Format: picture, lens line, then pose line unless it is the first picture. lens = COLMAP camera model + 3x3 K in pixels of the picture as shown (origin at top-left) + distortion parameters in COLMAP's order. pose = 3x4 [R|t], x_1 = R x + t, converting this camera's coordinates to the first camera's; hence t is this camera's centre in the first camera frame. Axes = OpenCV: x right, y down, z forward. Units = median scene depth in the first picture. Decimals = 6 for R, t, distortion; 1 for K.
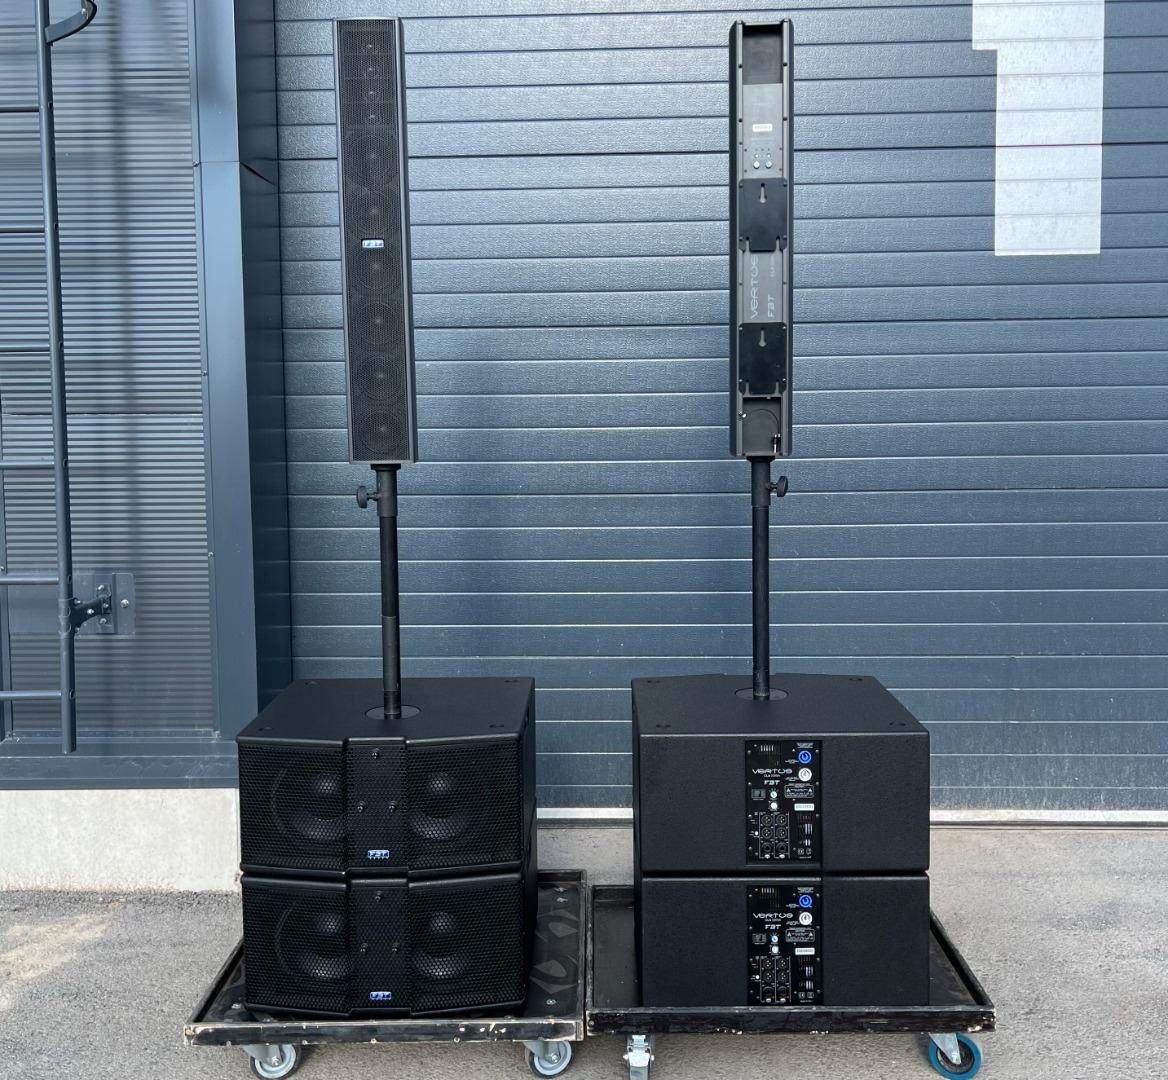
lens RADIAL K [[1344.4, 0, 585.8], [0, 1344.4, 530.8], [0, 0, 1]] dist [0.030613, 0.000000]
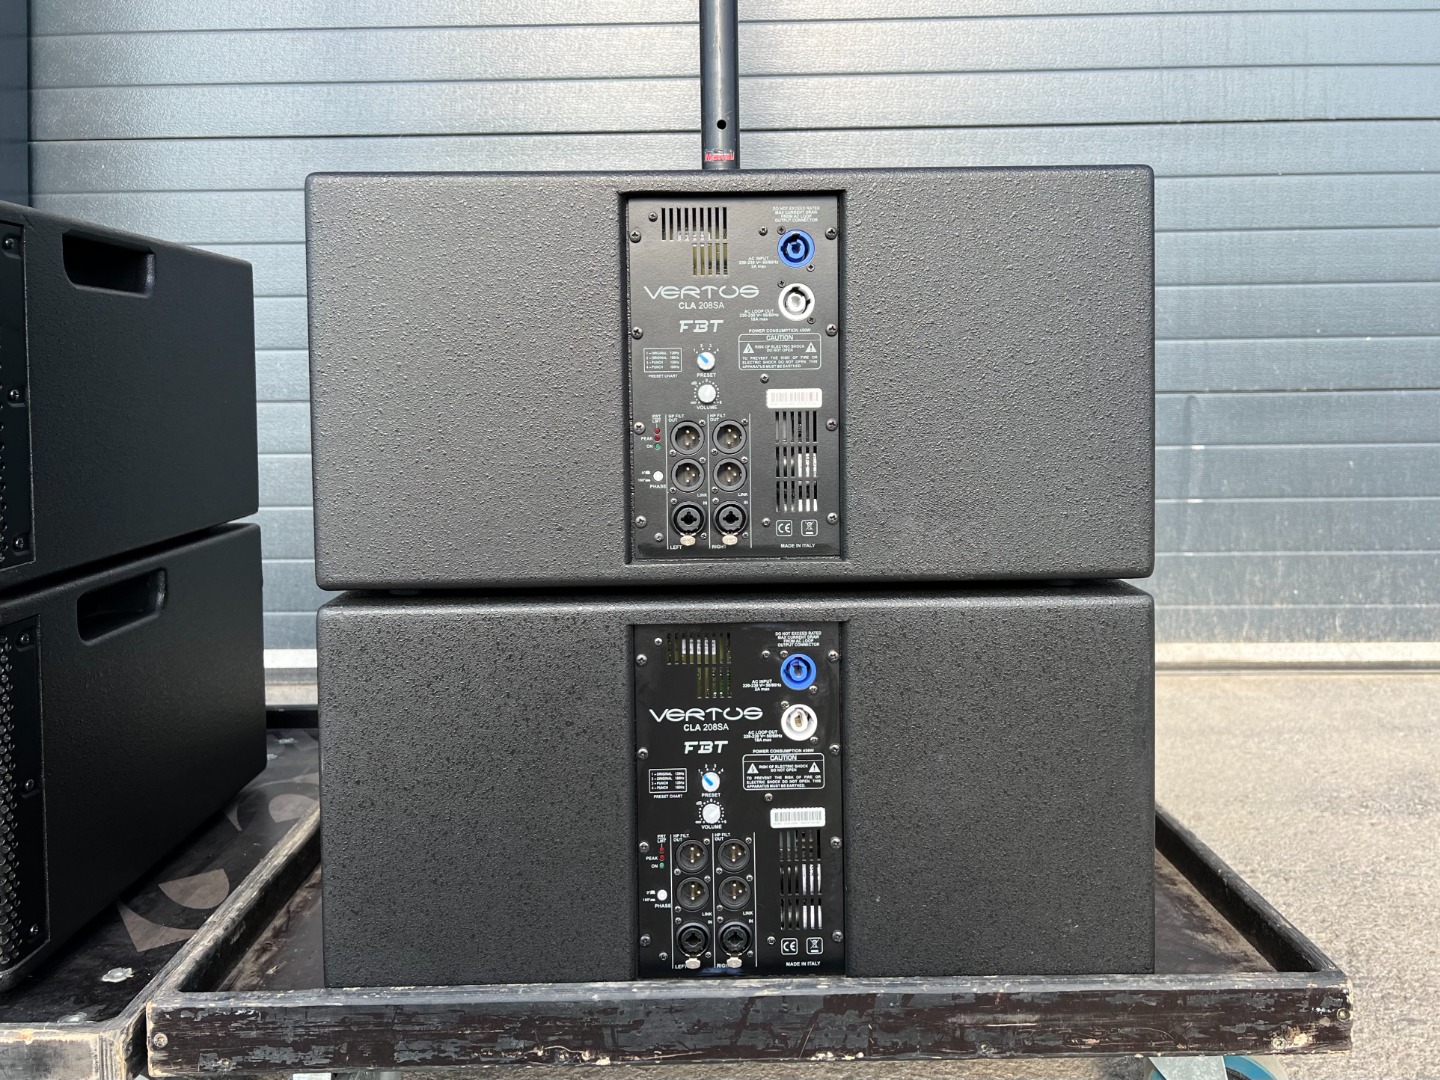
lens RADIAL K [[1092.3, 0, 754.6], [0, 1092.3, 520.6], [0, 0, 1]] dist [0.020281, -0.001215]
pose [[0.999576, 0.002917, 0.028981, 0.133708], [-0.001550, 0.998889, -0.047091, 0.232513], [-0.029087, 0.047026, 0.998470, 0.669607]]
